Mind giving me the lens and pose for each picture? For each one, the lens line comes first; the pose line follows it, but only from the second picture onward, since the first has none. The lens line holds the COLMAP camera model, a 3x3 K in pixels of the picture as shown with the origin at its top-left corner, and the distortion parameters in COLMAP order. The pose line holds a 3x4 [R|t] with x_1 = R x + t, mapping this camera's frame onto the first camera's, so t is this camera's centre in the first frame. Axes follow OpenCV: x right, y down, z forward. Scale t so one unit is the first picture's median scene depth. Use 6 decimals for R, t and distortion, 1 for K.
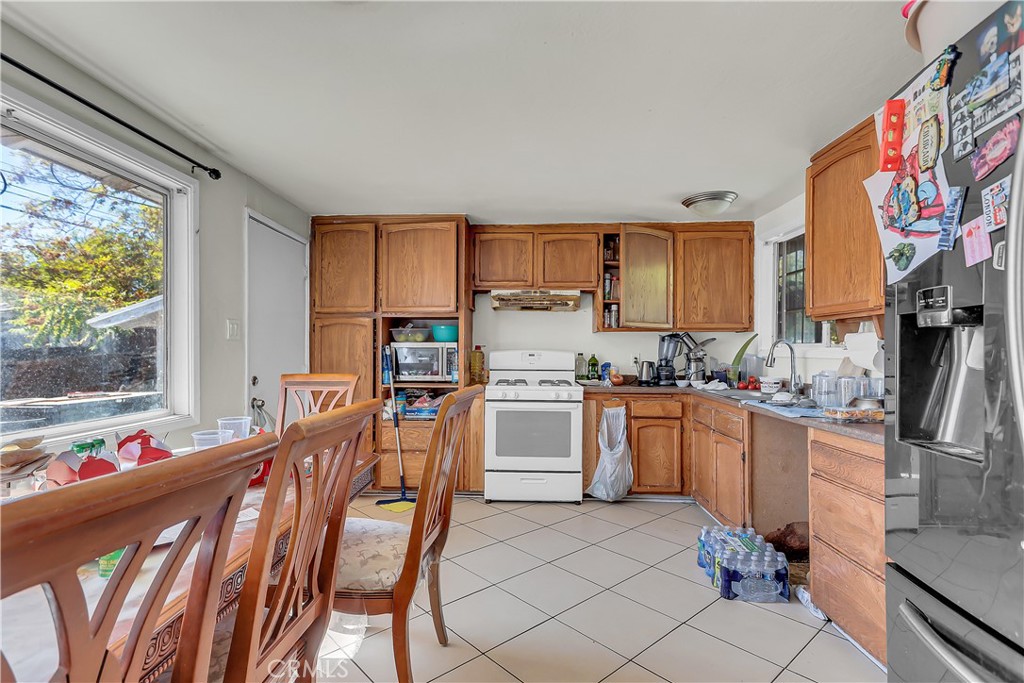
lens RADIAL K [[494.3, 0, 508.6], [0, 494.3, 344.9], [0, 0, 1]] dist [0.019208, 0.000048]
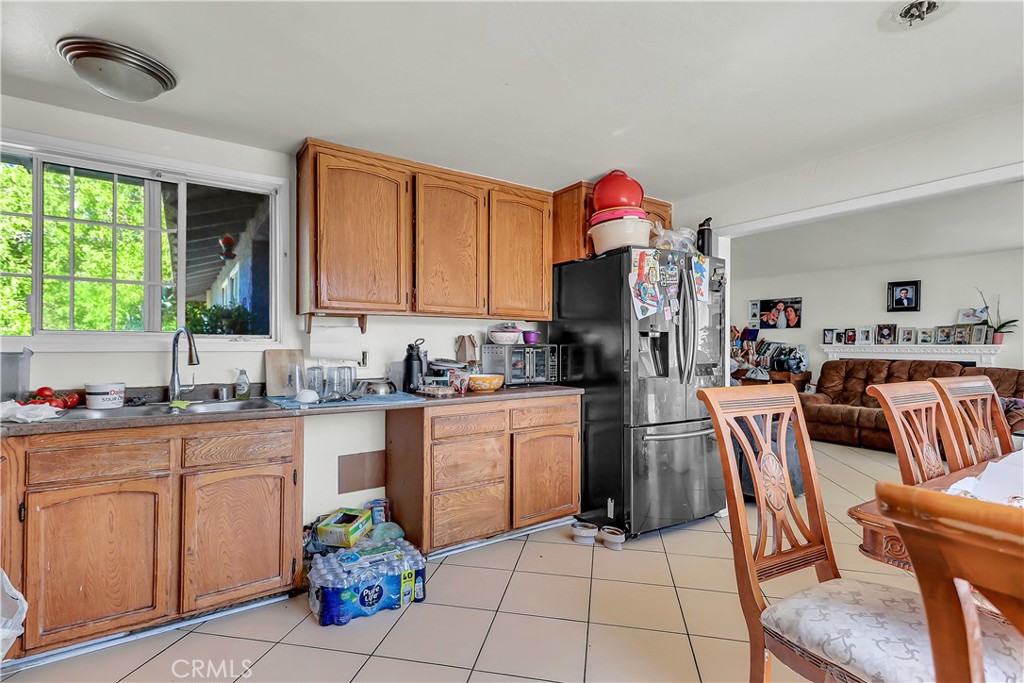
lens RADIAL K [[494.3, 0, 498.4], [0, 494.3, 346.0], [0, 0, 1]] dist [0.019208, 0.000048]
pose [[-0.577899, -0.008044, 0.816069, -0.917741], [-0.015933, 0.999872, -0.001427, 0.031429], [-0.815953, -0.013827, -0.577953, 3.066902]]
